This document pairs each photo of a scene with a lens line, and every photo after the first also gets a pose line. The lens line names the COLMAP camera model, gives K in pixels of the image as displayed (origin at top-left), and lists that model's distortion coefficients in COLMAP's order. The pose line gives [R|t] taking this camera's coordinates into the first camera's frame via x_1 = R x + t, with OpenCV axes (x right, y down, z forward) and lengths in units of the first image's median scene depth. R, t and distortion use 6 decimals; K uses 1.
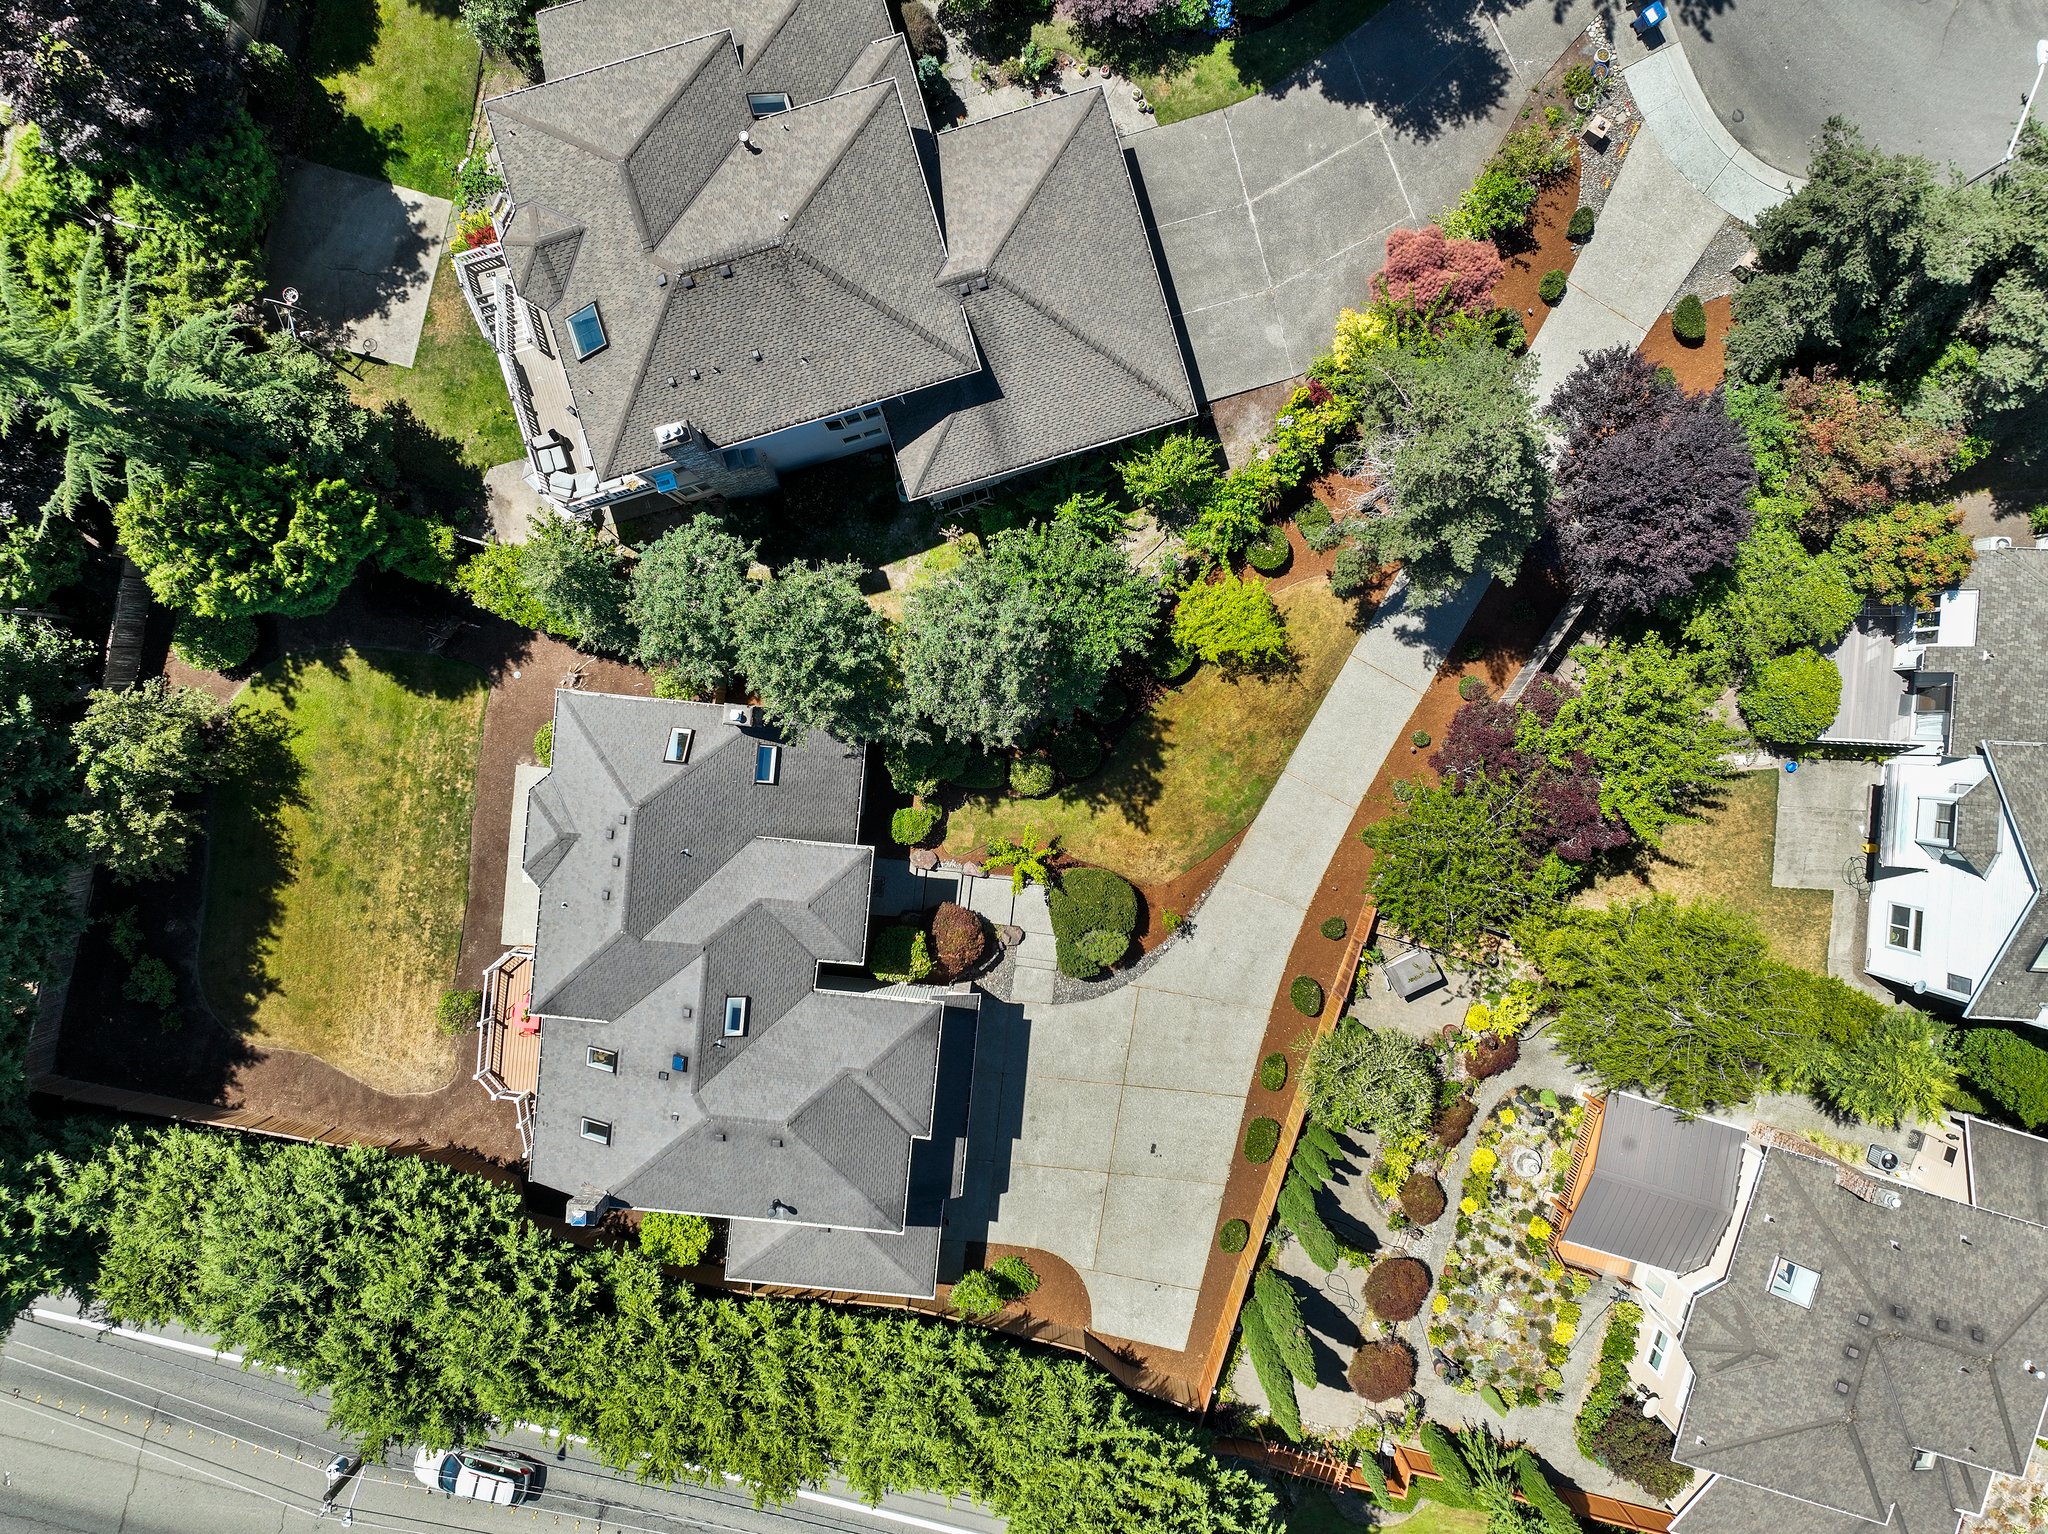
lens RADIAL K [[1446.5, 0, 1024.0], [0, 1446.5, 767.0], [0, 0, 1]] dist [0.004606, 0.015898]
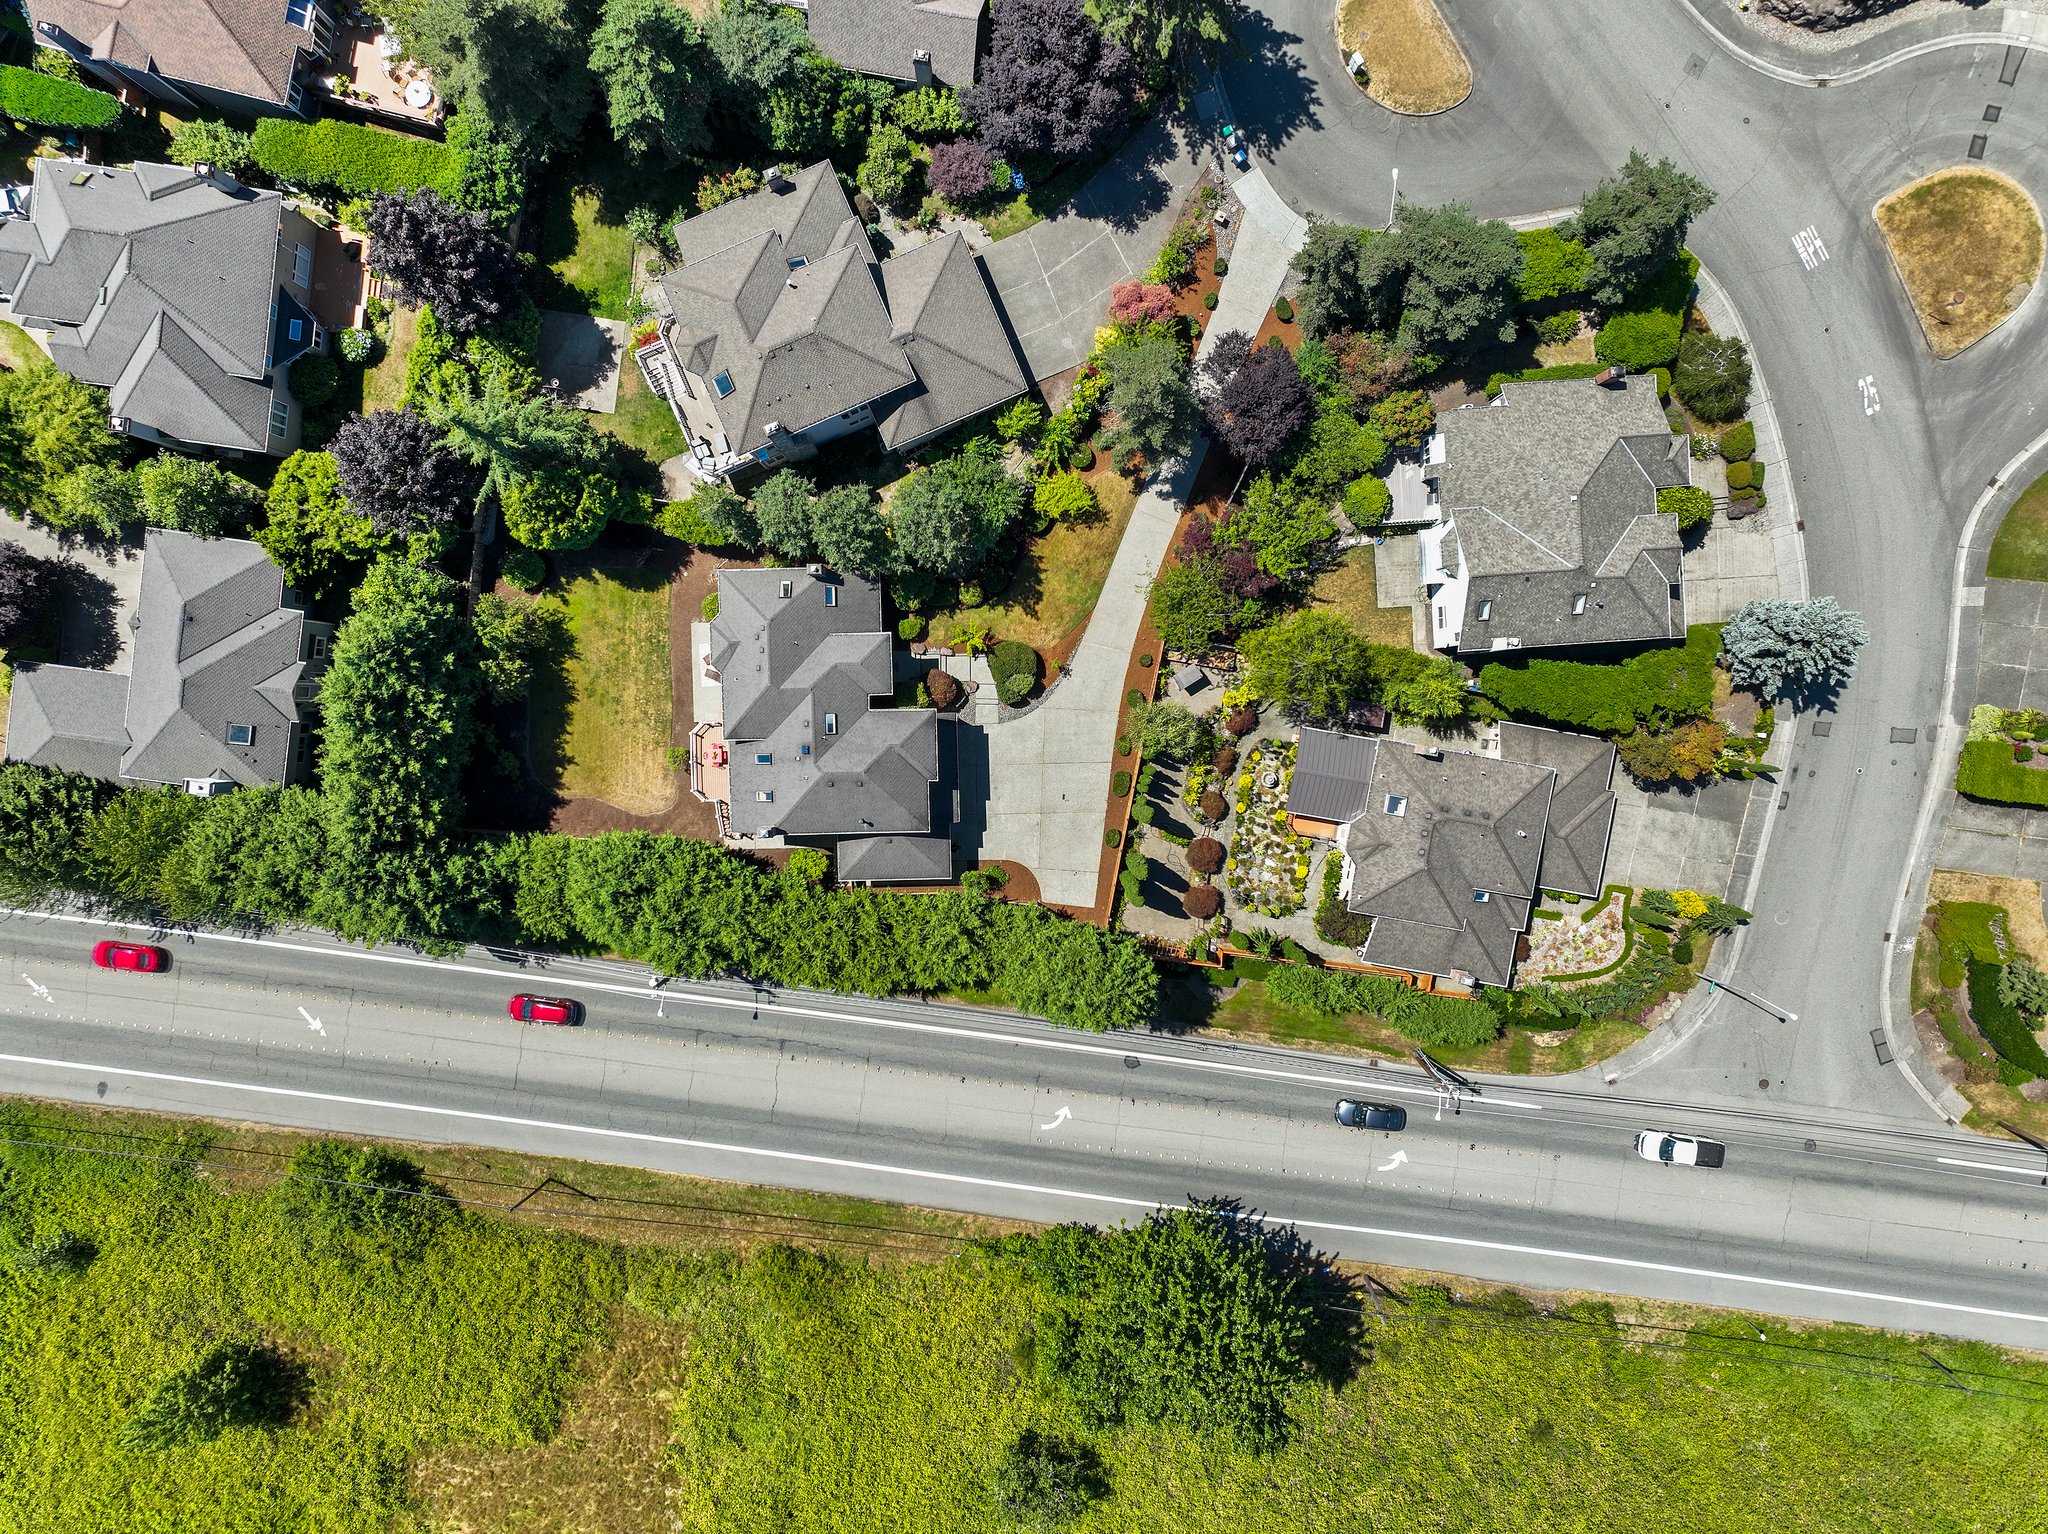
lens RADIAL K [[1446.5, 0, 1024.0], [0, 1446.5, 767.0], [0, 0, 1]] dist [0.004606, 0.015898]
pose [[0.993172, -0.116658, -0.001101, 0.051482], [0.116663, 0.993136, 0.008354, 0.228468], [0.000119, -0.008425, 0.999964, -0.890355]]
